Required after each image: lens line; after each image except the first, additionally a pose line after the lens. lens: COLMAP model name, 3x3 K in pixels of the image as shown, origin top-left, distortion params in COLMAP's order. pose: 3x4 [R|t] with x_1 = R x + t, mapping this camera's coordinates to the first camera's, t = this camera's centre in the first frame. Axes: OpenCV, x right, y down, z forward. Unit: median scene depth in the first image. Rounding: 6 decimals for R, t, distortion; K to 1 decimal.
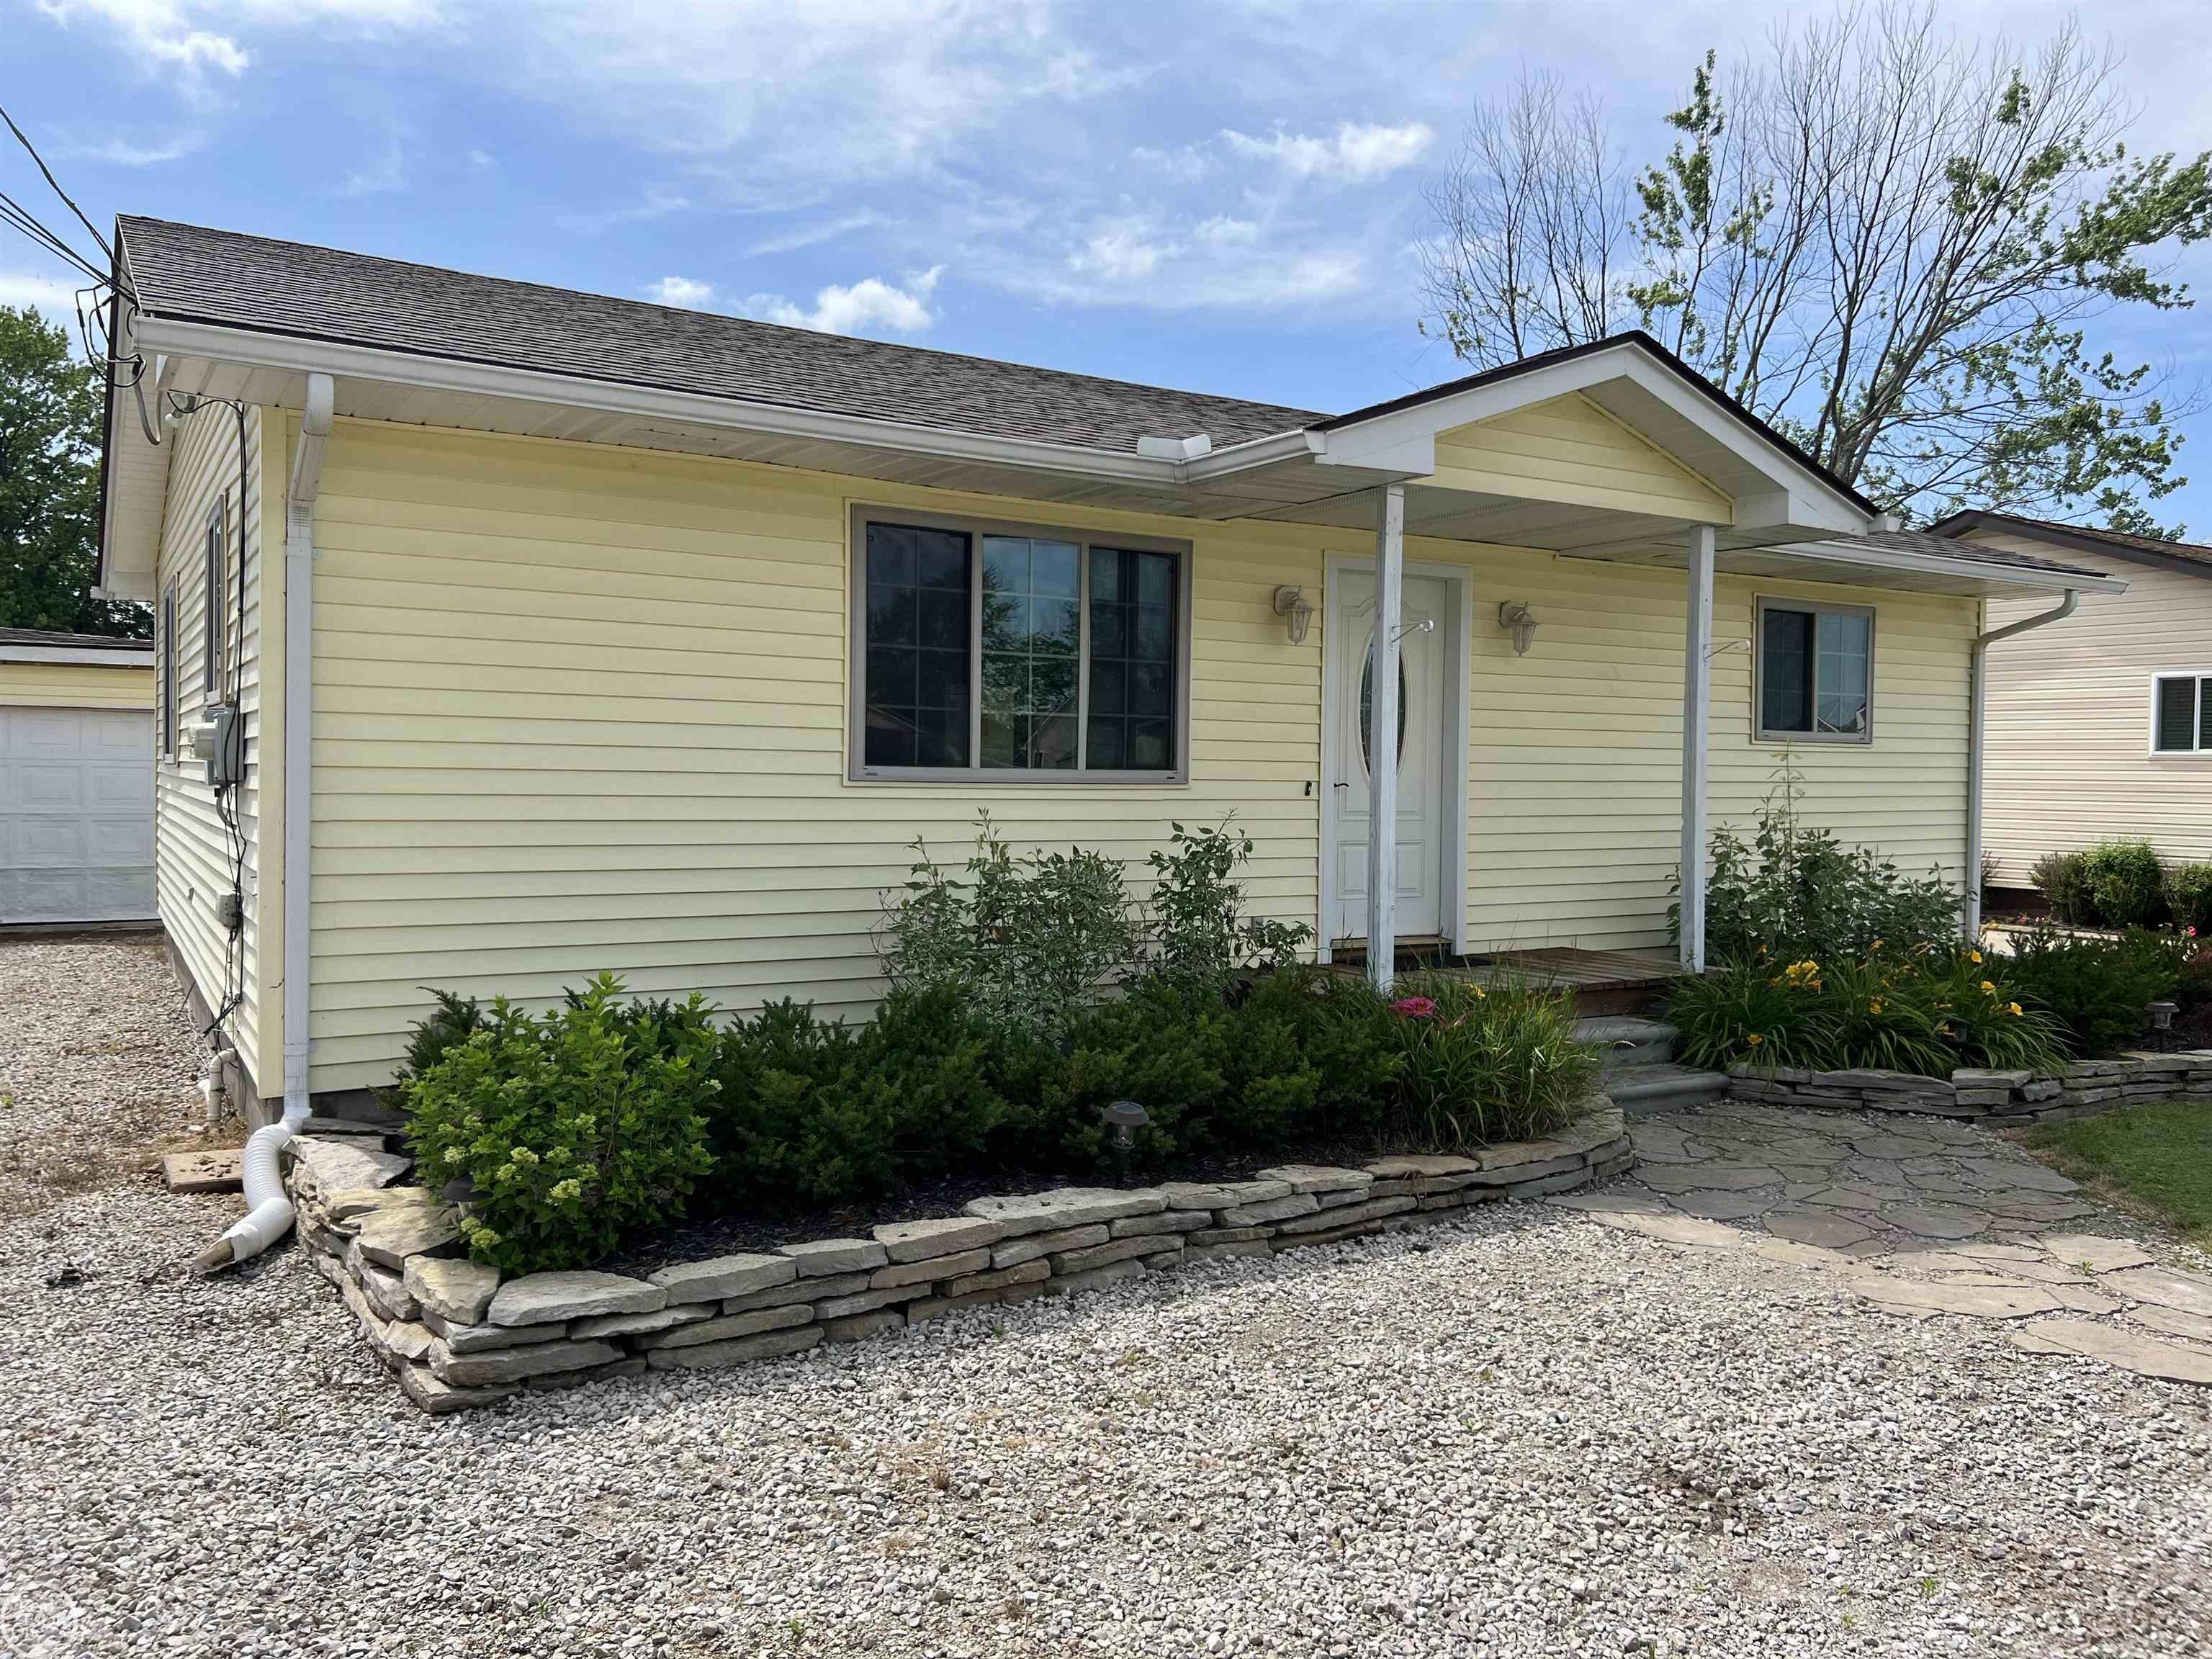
lens RADIAL K [[1644.1, 0, 1106.0], [0, 1644.1, 829.5], [0, 0, 1]] dist [0.092436, -0.128103]
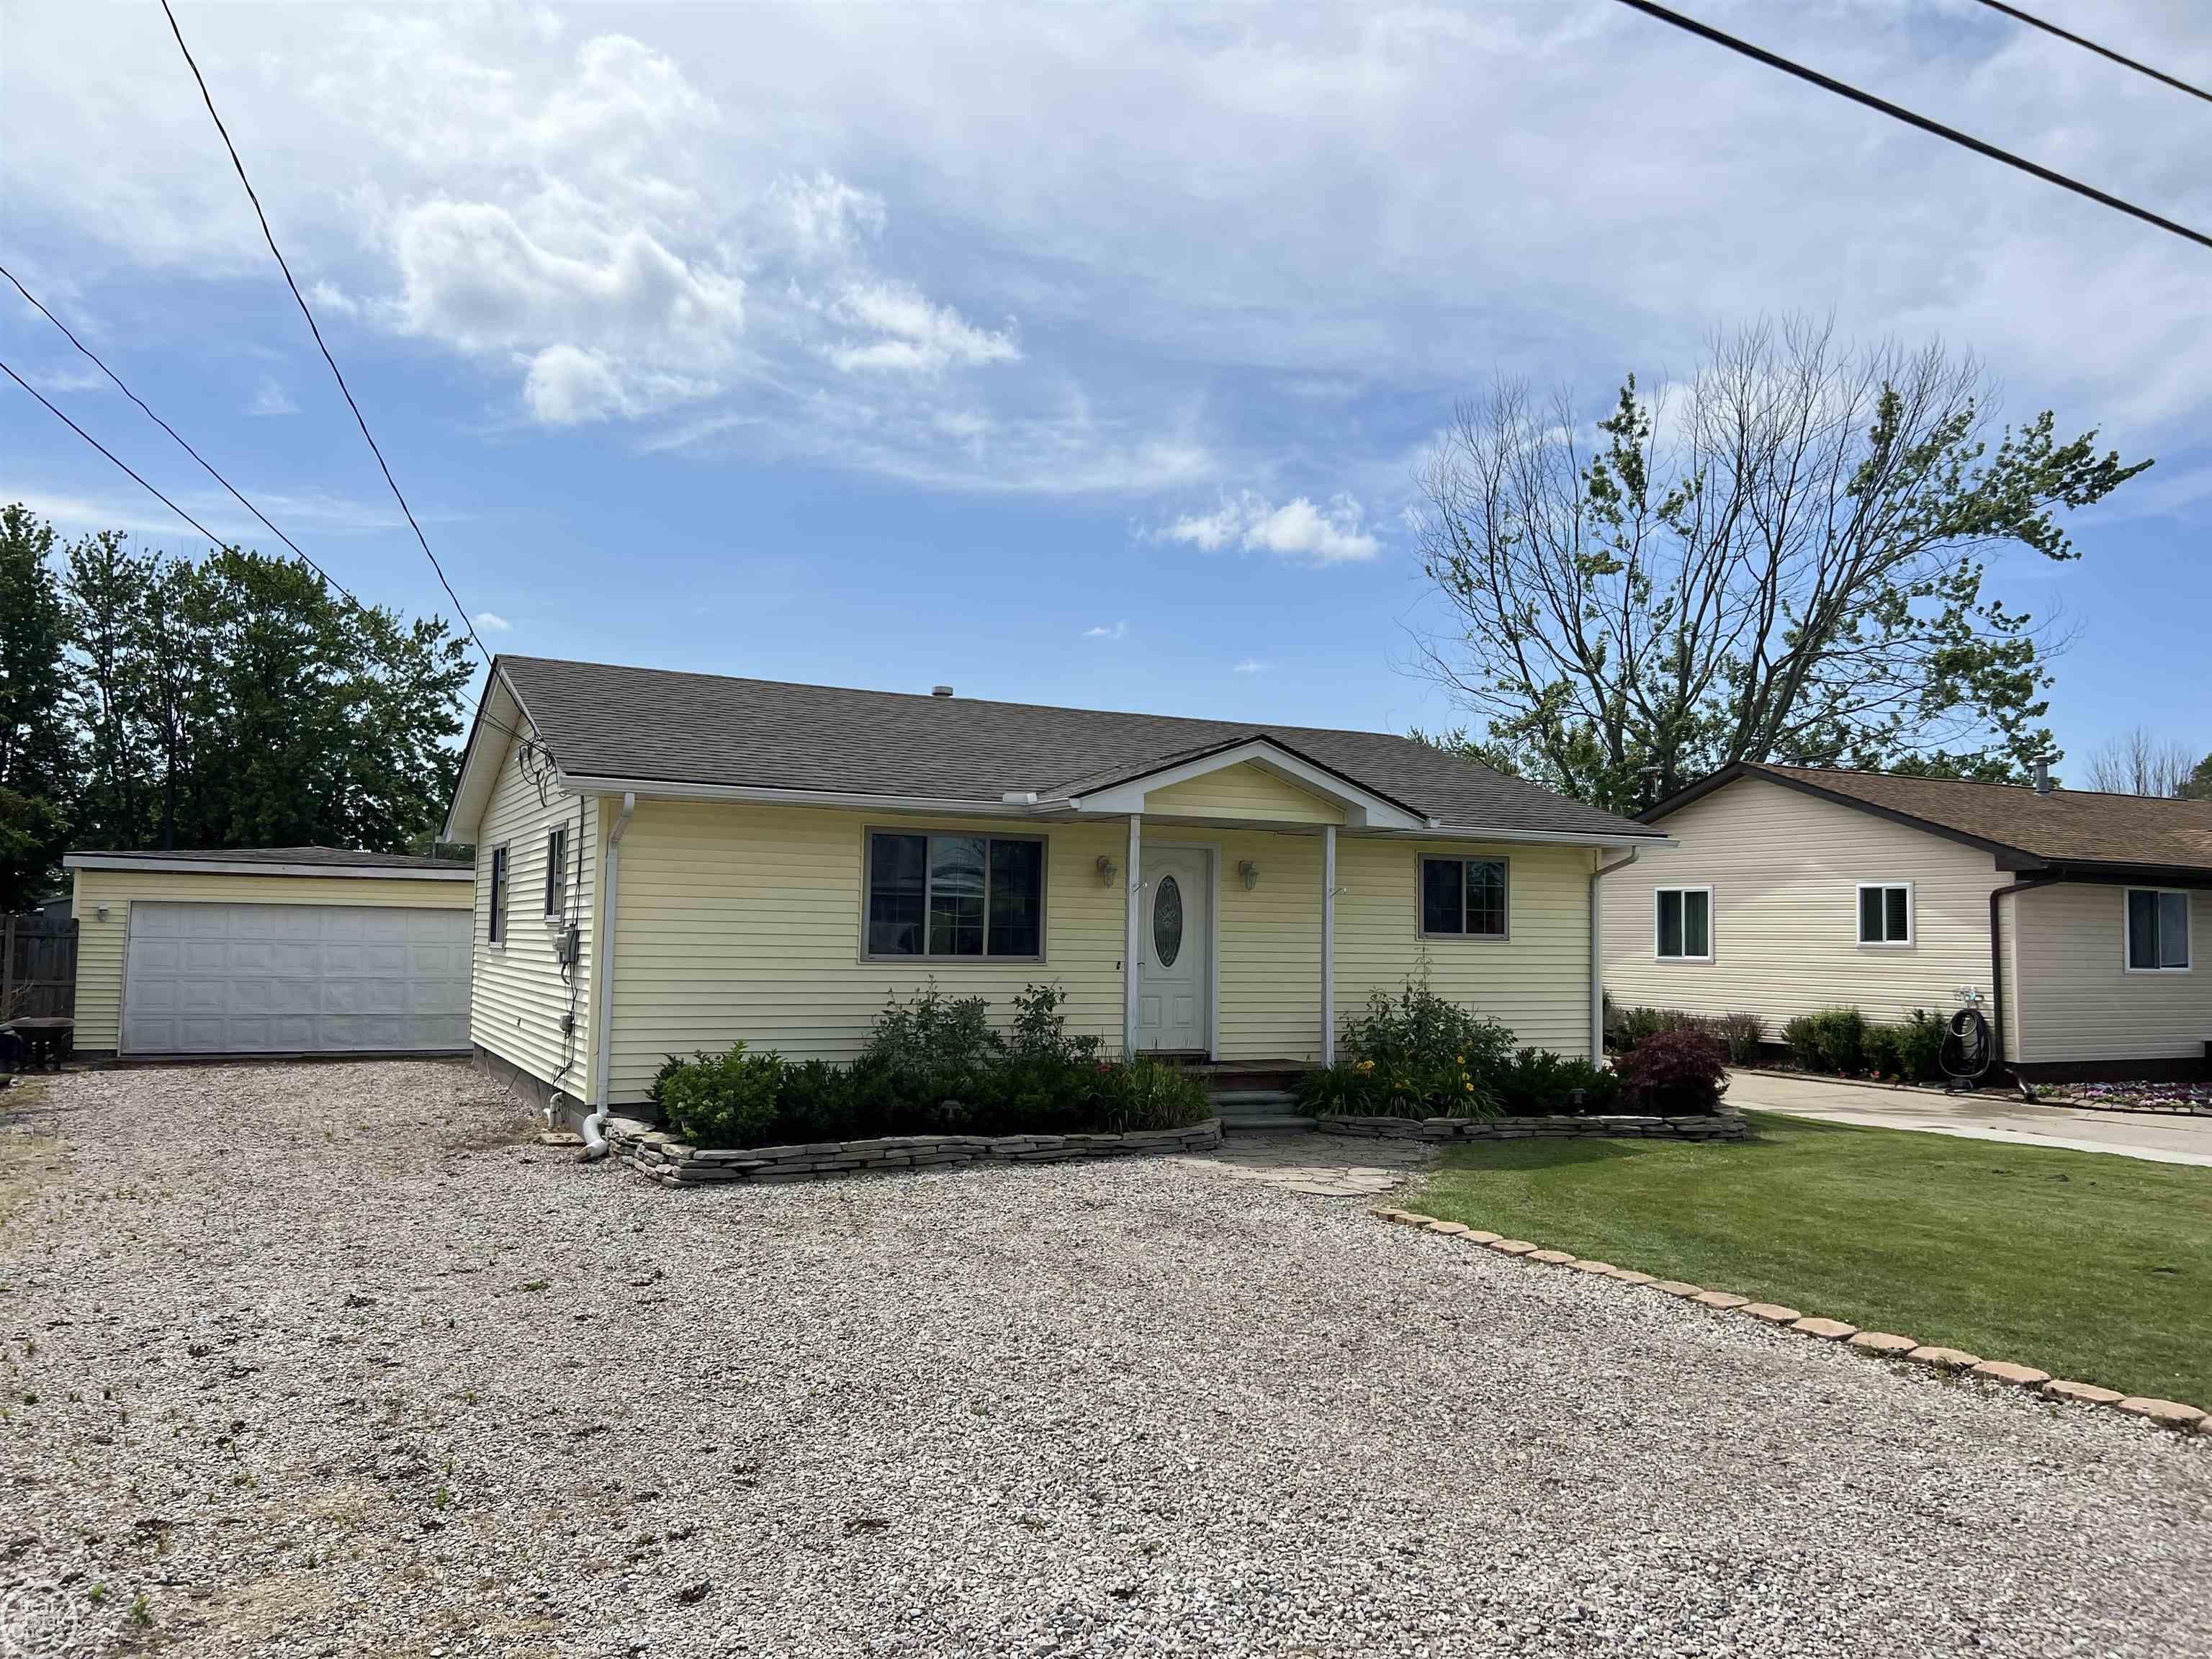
lens RADIAL K [[1644.1, 0, 1106.0], [0, 1644.1, 829.5], [0, 0, 1]] dist [0.092436, -0.128103]
pose [[0.996588, -0.001171, -0.082533, 0.266173], [-0.007266, 0.994774, -0.101841, 0.011248], [0.082221, 0.102093, 0.991371, -0.851858]]
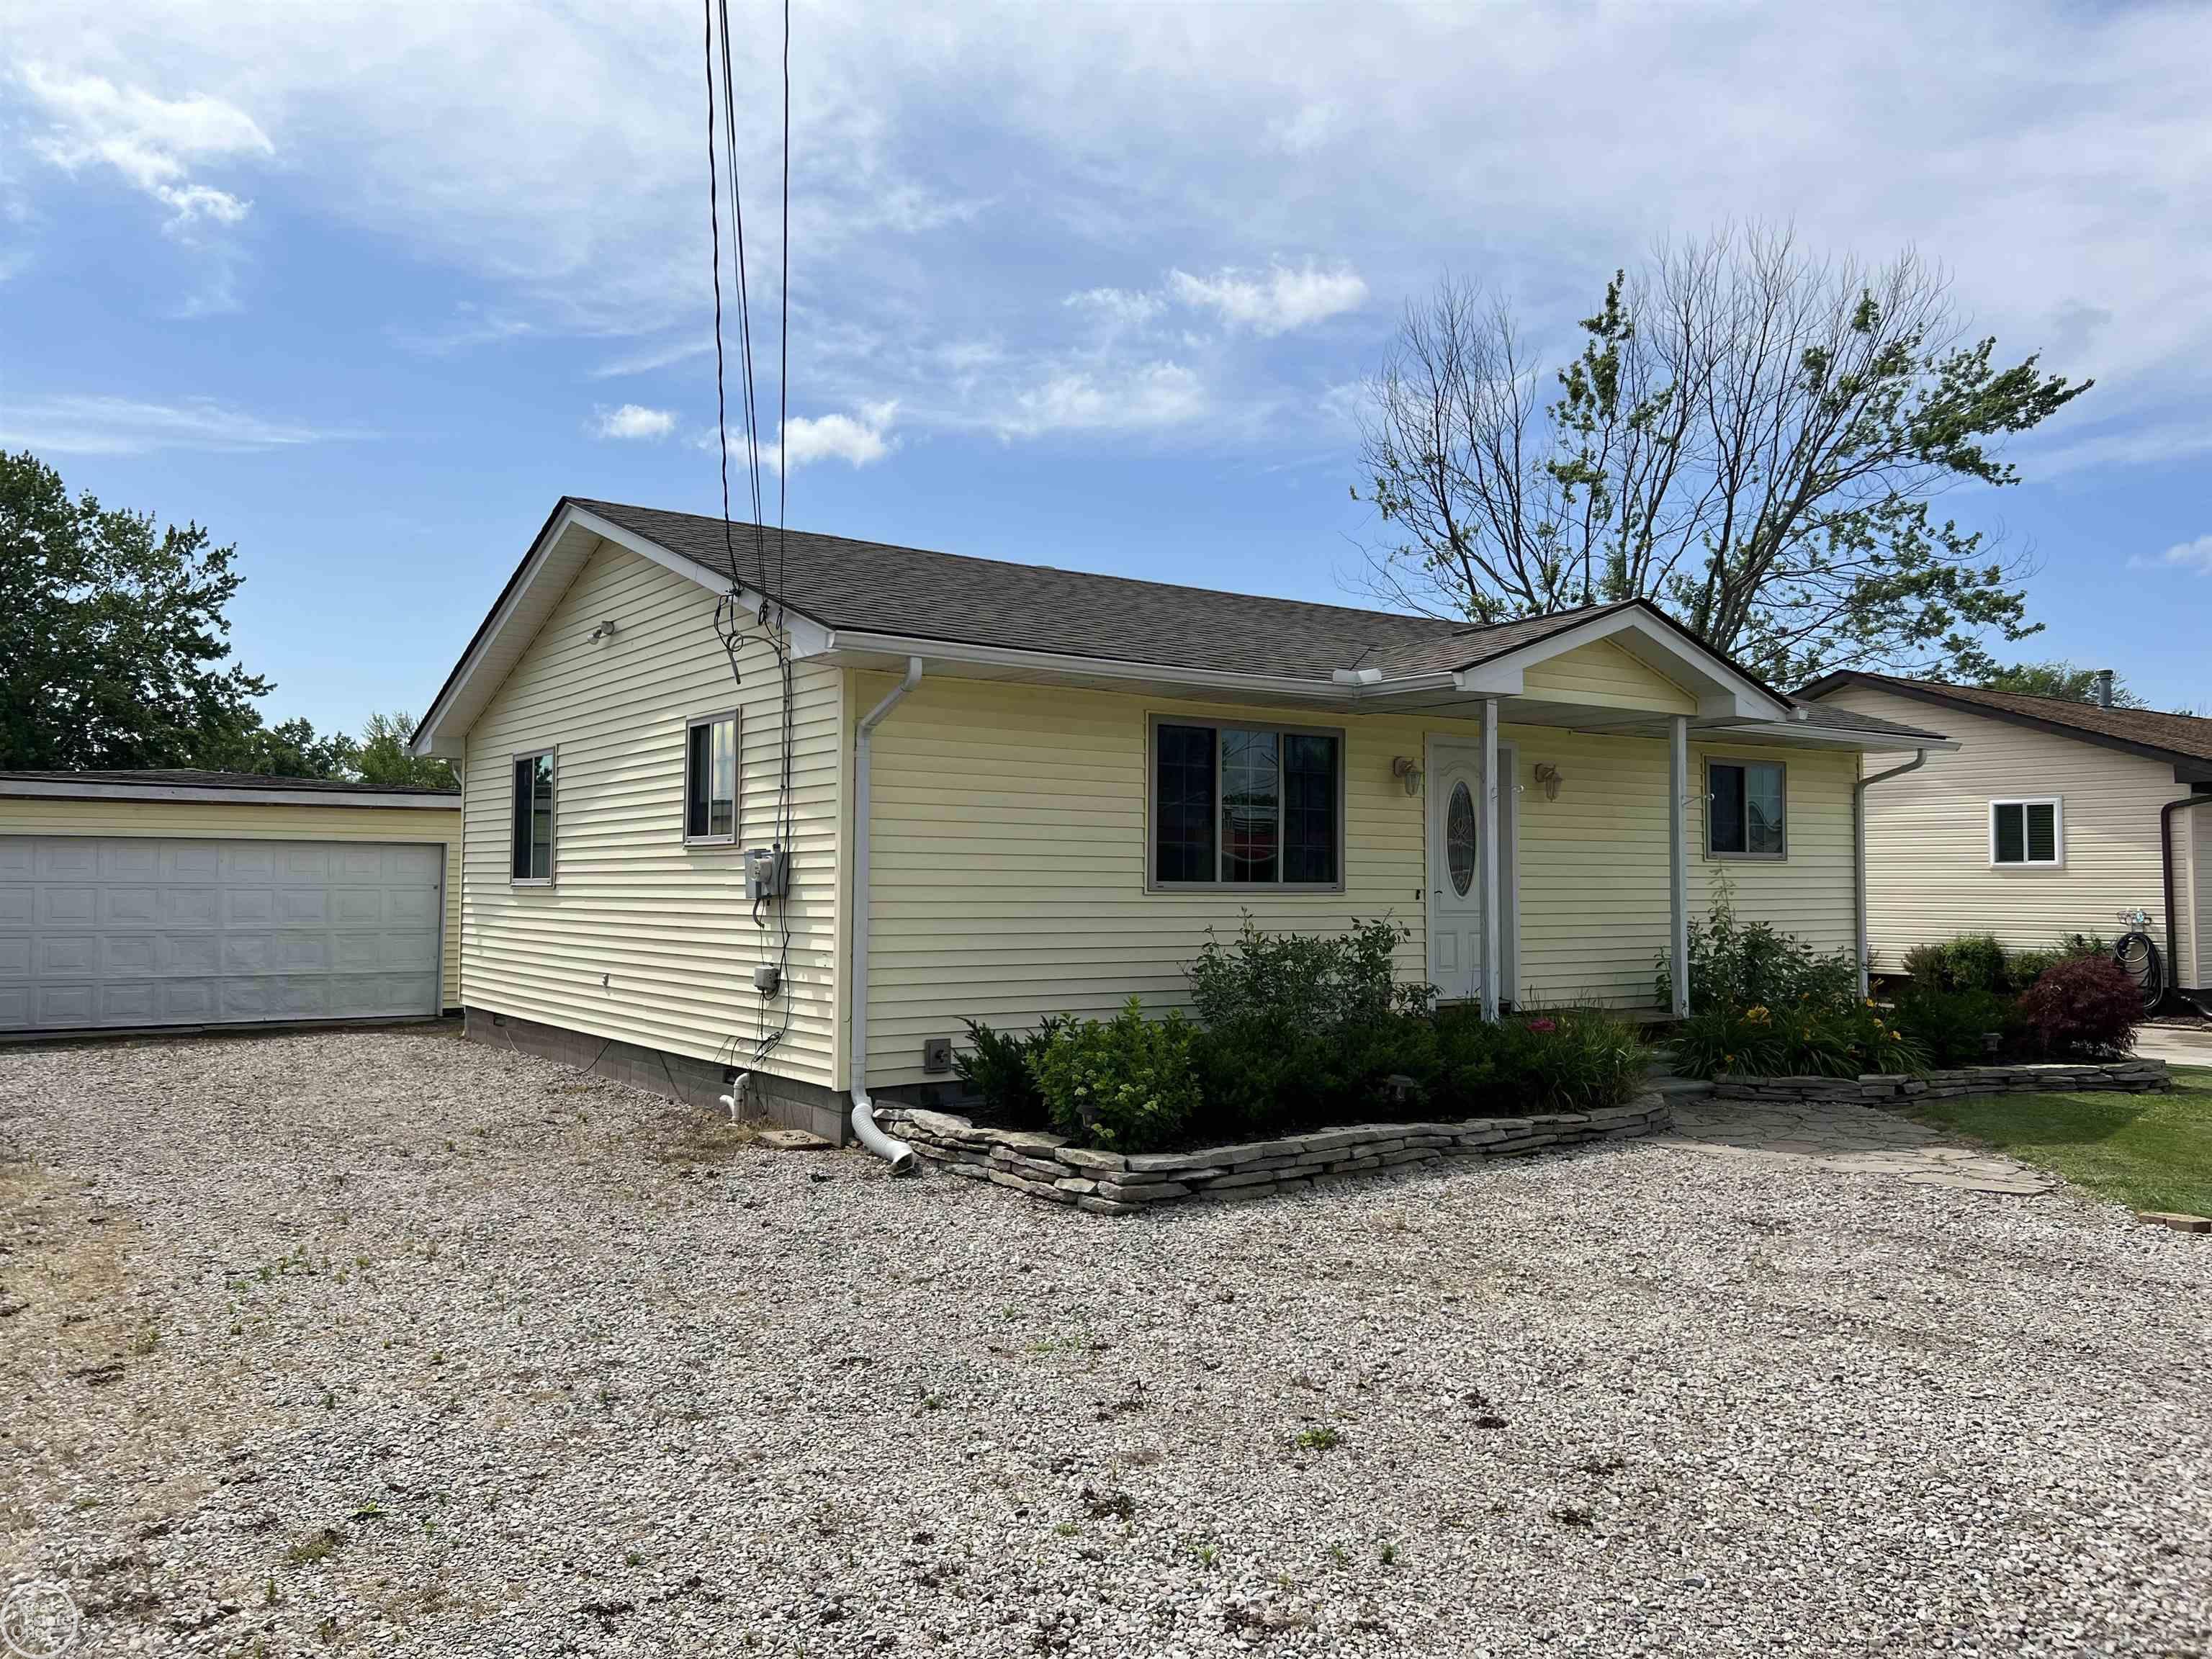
lens RADIAL K [[1644.4, 0, 1113.8], [0, 1644.4, 833.4], [0, 0, 1]] dist [0.136867, -0.241169]
pose [[0.997759, -0.006853, 0.066555, -0.248736], [0.011293, 0.997717, -0.066576, 0.015694], [-0.065946, 0.067179, 0.995559, -0.451191]]
